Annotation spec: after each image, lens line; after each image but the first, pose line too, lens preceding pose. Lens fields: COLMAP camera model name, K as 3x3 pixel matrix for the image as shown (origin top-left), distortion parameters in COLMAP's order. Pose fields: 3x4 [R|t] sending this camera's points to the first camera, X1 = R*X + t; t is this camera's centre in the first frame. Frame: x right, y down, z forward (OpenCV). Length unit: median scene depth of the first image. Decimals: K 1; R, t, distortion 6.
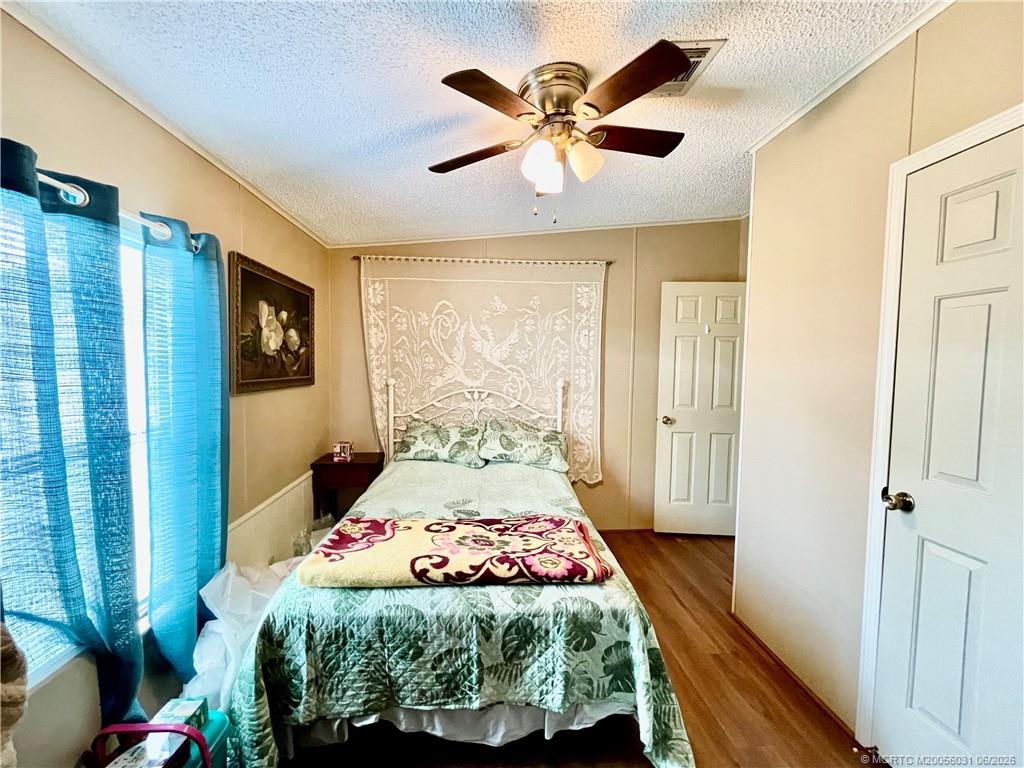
lens RADIAL K [[421.4, 0, 508.4], [0, 421.4, 384.3], [0, 0, 1]] dist [-0.003188, -0.000118]
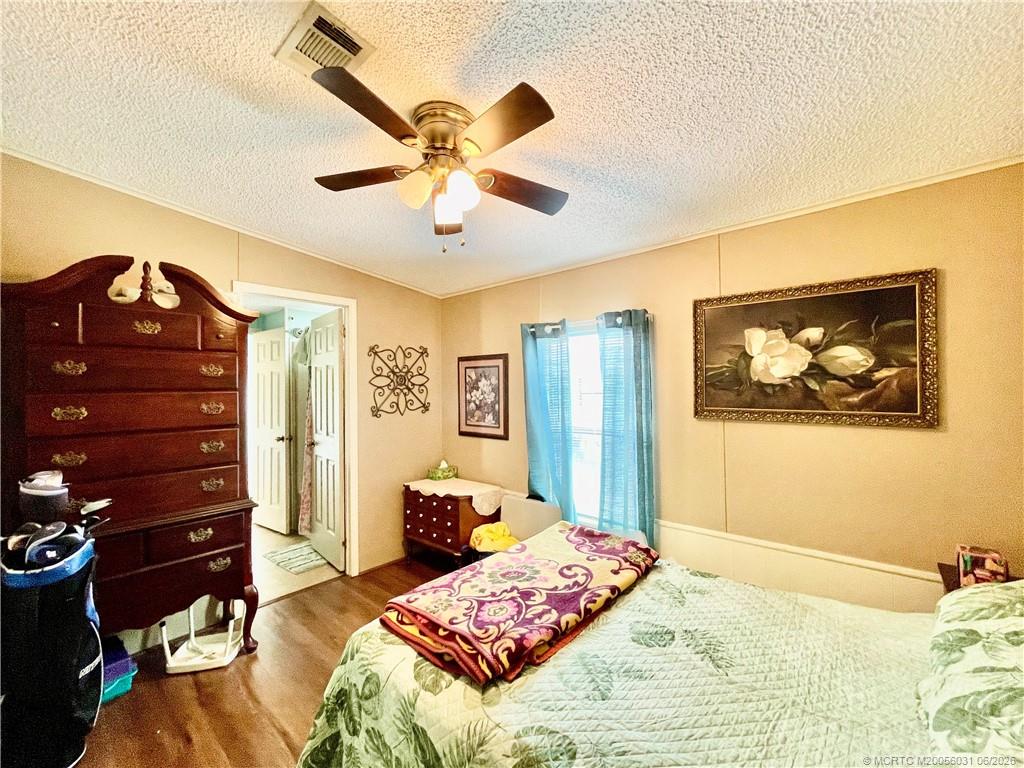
lens RADIAL K [[421.4, 0, 510.4], [0, 421.4, 385.1], [0, 0, 1]] dist [-0.003188, -0.000118]
pose [[-0.718216, -0.015349, -0.695650, 0.589799], [-0.038038, 0.999128, 0.017227, -0.074077], [0.694779, 0.038834, -0.718174, 1.575807]]
